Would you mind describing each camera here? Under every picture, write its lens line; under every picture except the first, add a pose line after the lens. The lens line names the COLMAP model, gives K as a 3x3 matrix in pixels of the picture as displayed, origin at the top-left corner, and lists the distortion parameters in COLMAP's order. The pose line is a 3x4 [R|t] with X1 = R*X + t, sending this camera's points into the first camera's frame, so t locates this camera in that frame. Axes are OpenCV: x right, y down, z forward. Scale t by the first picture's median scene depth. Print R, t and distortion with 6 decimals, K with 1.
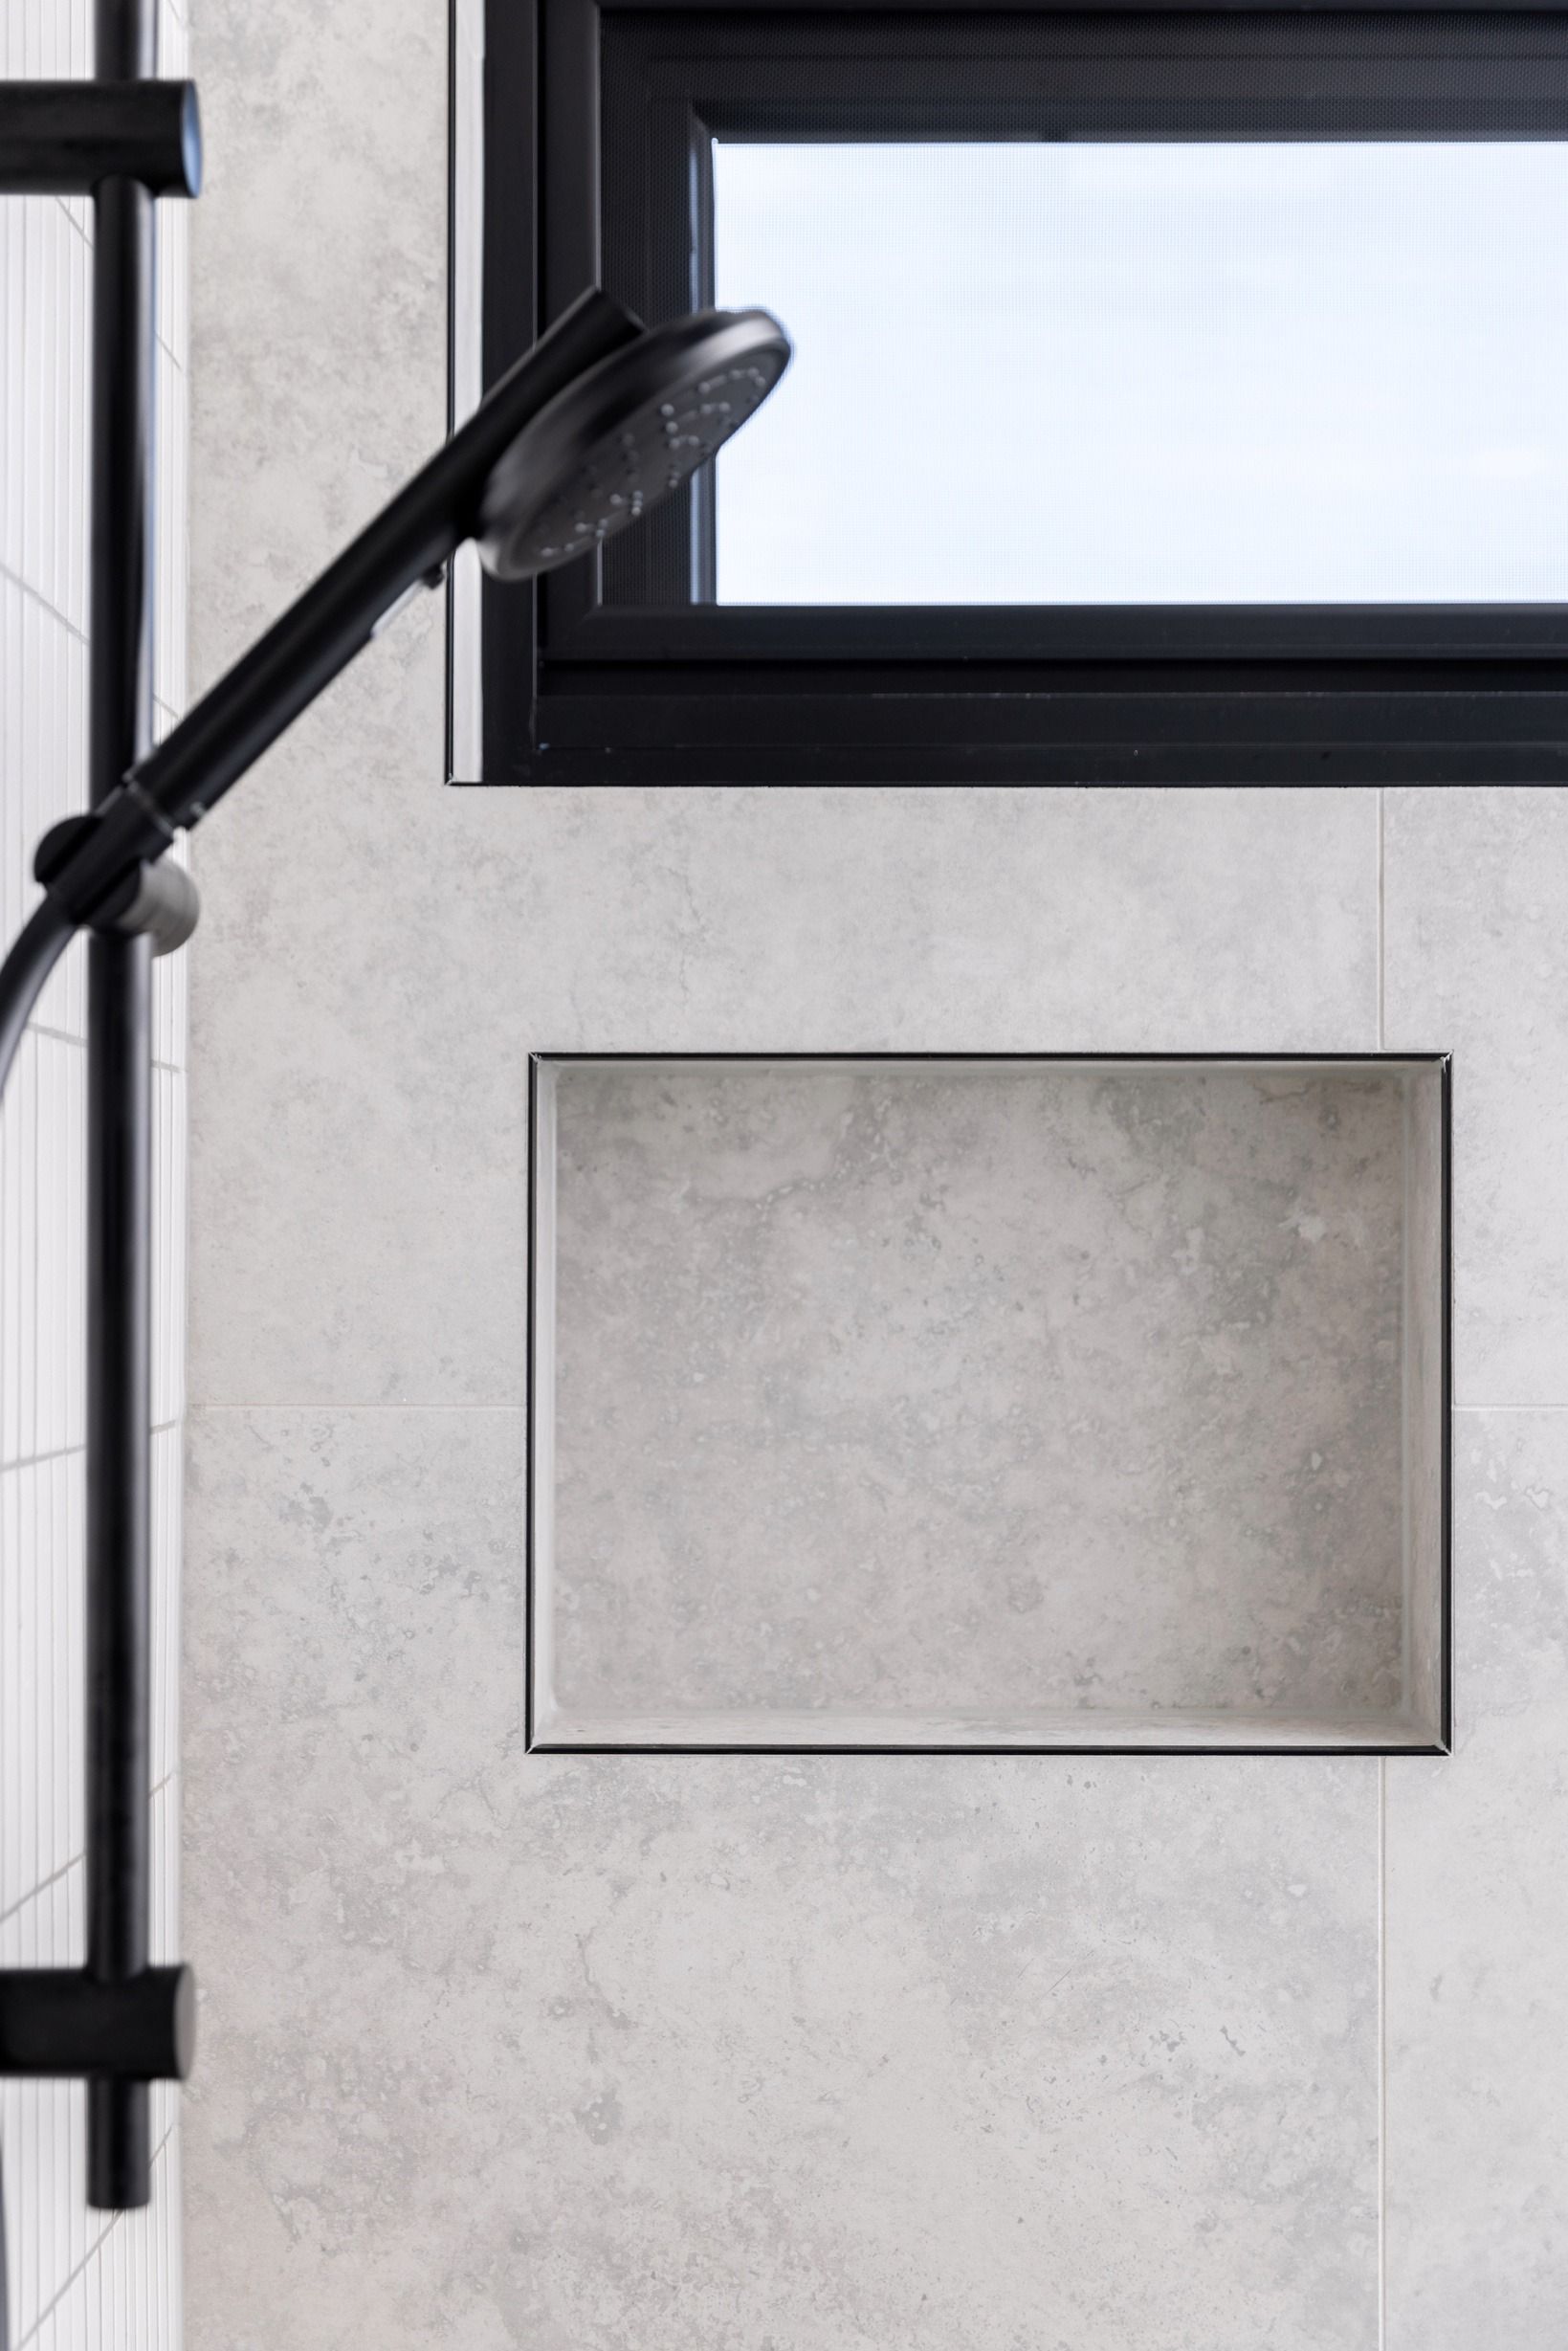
lens RADIAL K [[3839.3, 0, 784.0], [0, 3839.3, 1175.5], [0, 0, 1]] dist [-0.025981, -0.015932]
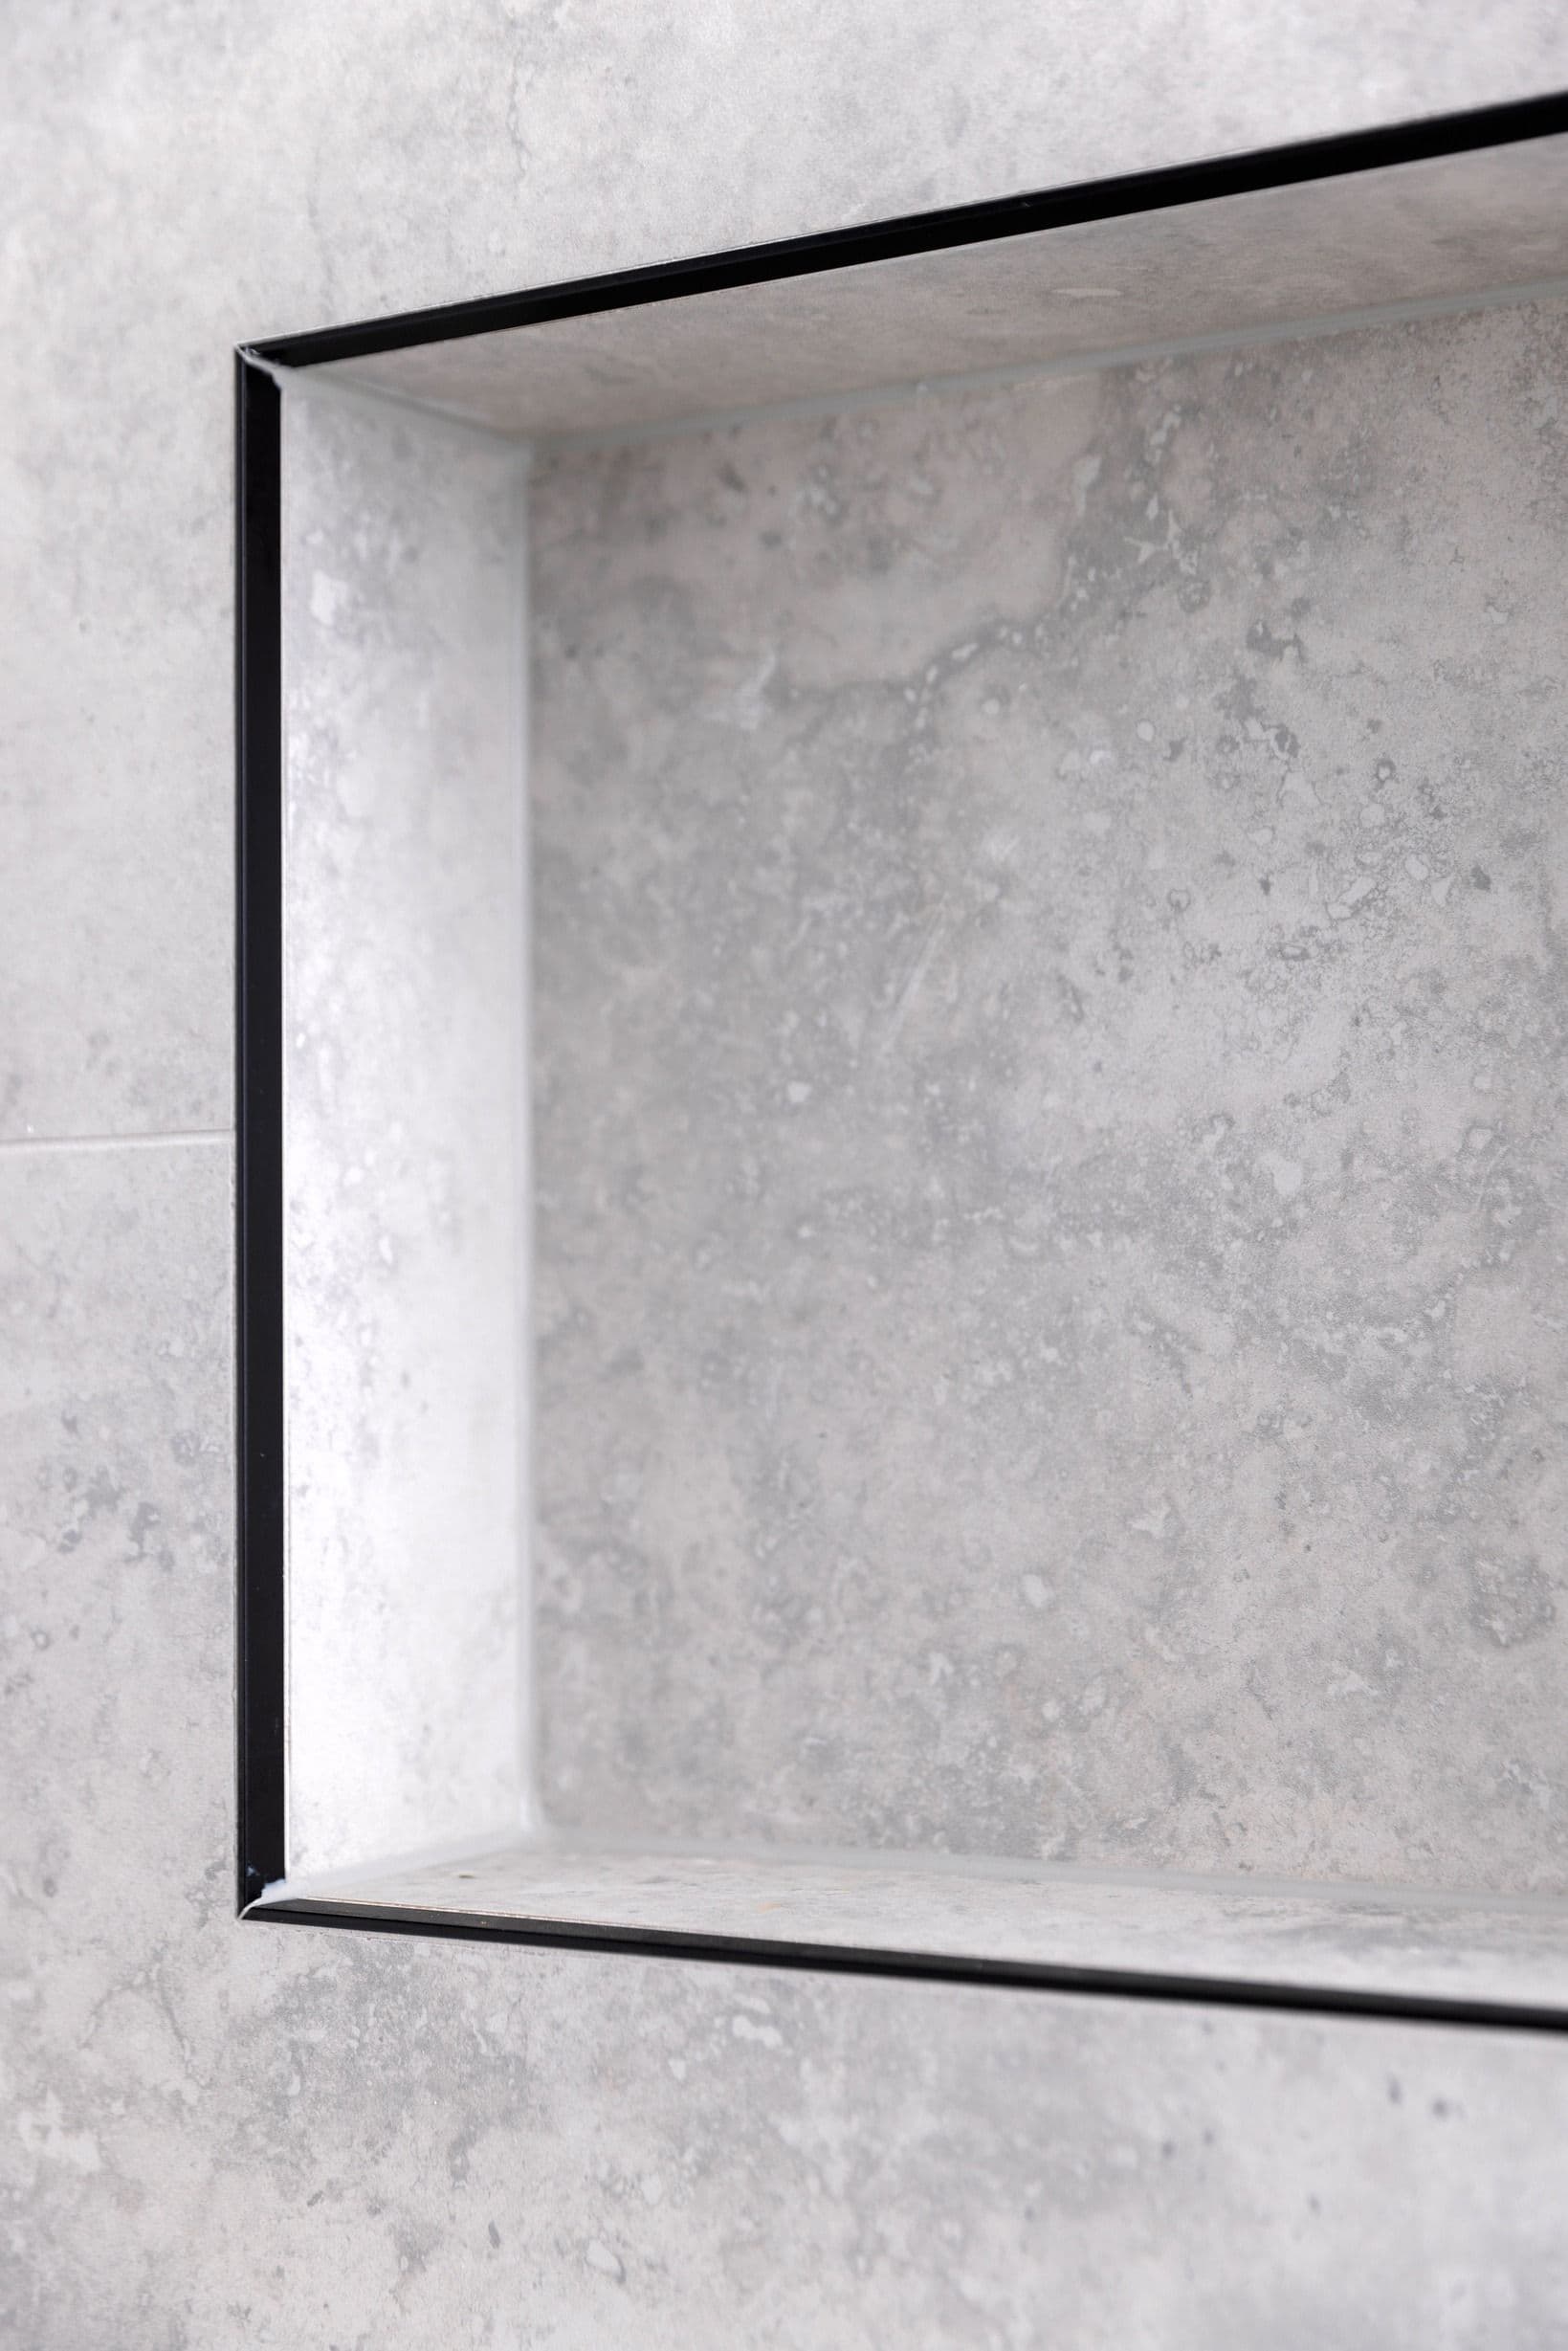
lens RADIAL K [[3839.3, 0, 784.0], [0, 3839.3, 1175.5], [0, 0, 1]] dist [-0.025981, -0.015932]
pose [[0.844079, -0.036415, -0.534981, 0.213102], [0.018790, 0.999087, -0.038360, 0.079171], [0.535889, 0.022327, 0.843993, 0.625966]]
